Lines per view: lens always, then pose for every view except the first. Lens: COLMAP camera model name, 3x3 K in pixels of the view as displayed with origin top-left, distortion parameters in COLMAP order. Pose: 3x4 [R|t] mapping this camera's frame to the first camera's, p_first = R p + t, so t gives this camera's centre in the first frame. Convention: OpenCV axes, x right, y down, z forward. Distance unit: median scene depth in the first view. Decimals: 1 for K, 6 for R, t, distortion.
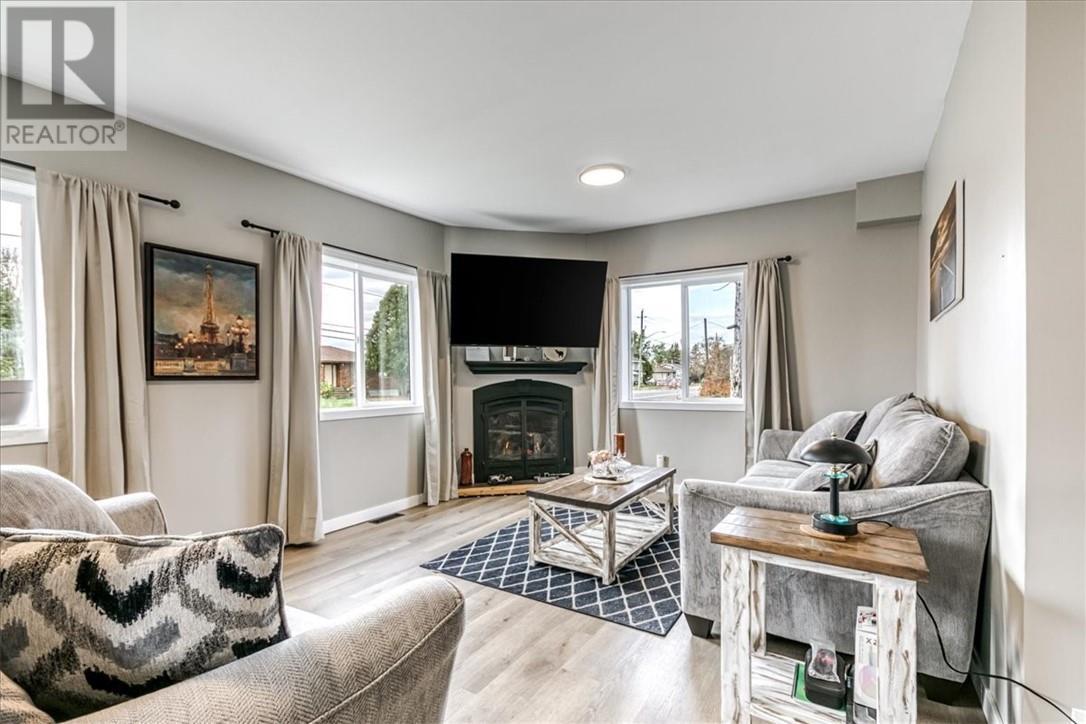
lens RADIAL K [[502.1, 0, 541.7], [0, 502.1, 376.7], [0, 0, 1]] dist [0.026725, -0.010052]
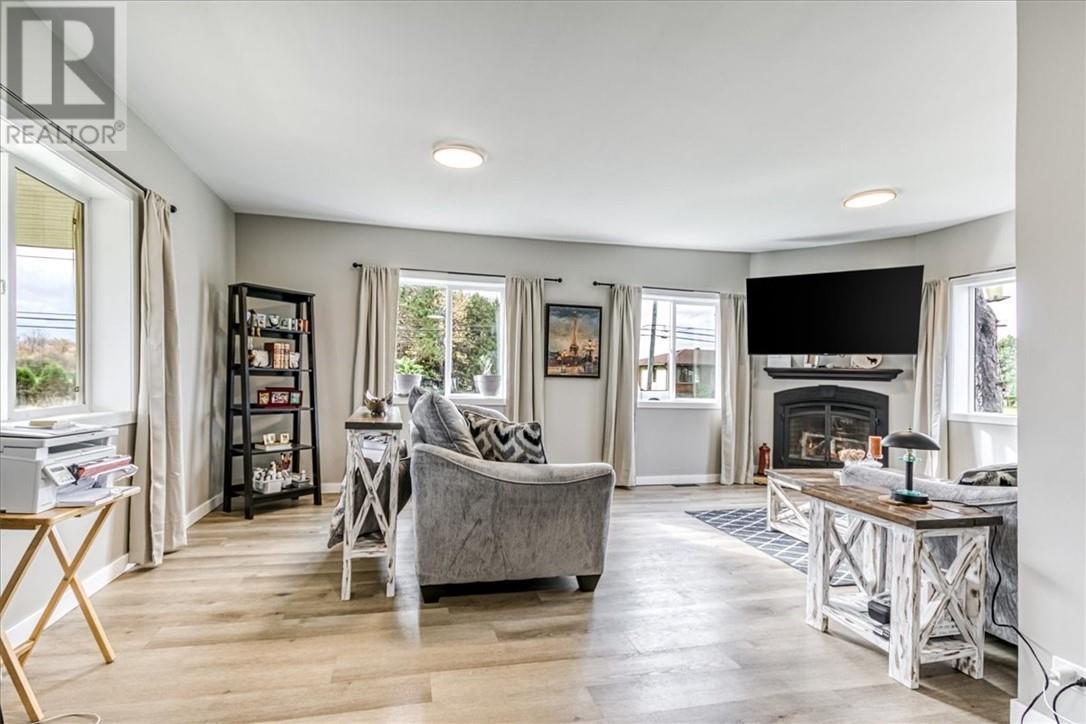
lens RADIAL K [[519.7, 0, 530.8], [0, 519.7, 370.2], [0, 0, 1]] dist [0.003389, 0.000113]
pose [[0.722618, 0.012370, -0.691137, 0.436249], [-0.026618, 0.999596, -0.009940, 0.001867], [0.690735, 0.025580, 0.722656, -0.357970]]
